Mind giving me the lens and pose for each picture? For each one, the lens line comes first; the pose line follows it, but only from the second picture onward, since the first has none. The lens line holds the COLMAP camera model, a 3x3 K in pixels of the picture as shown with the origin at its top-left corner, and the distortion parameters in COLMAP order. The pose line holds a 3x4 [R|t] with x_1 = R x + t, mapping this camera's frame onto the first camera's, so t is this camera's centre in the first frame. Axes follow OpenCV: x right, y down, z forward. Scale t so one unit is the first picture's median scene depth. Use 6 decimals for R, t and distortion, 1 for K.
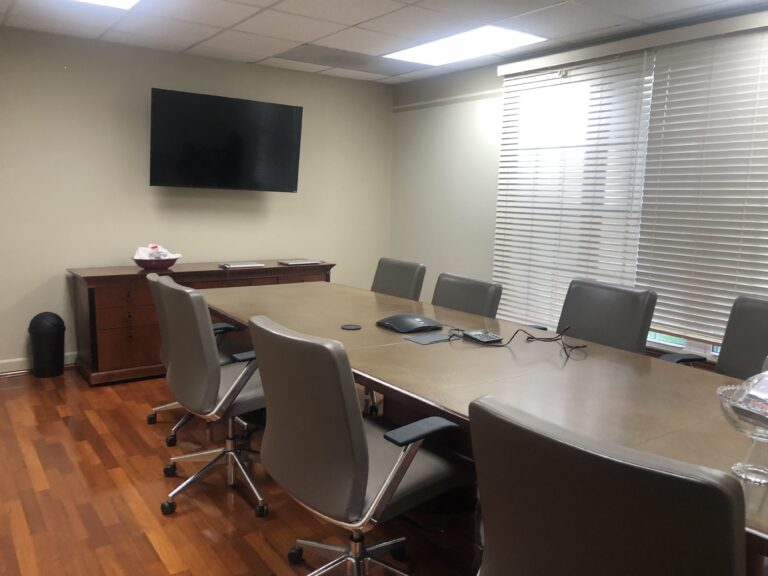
lens RADIAL K [[633.8, 0, 384.0], [0, 633.8, 286.8], [0, 0, 1]] dist [-0.002659, -0.000084]
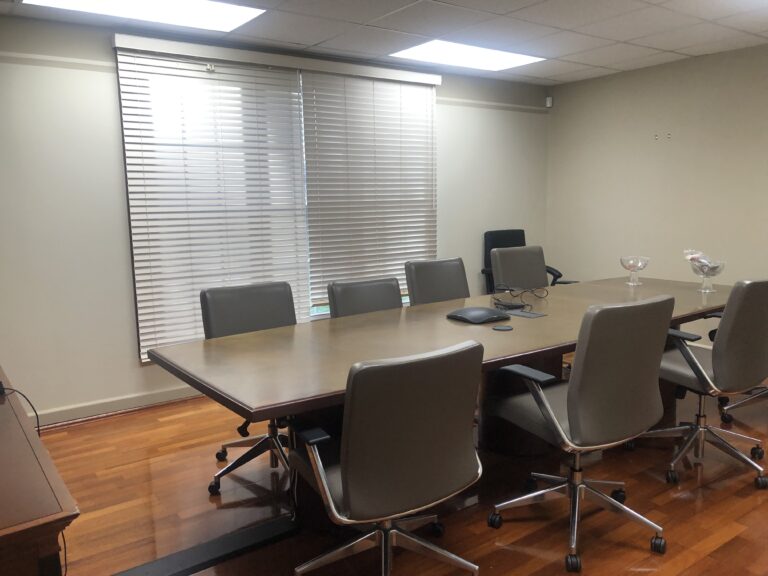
lens RADIAL K [[633.8, 0, 383.6], [0, 633.8, 289.6], [0, 0, 1]] dist [-0.002659, -0.000084]
pose [[-0.008296, -0.152320, 0.988296, -0.732809], [0.167000, 0.974239, 0.151555, -0.120352], [-0.985922, 0.166303, 0.017355, 0.819599]]
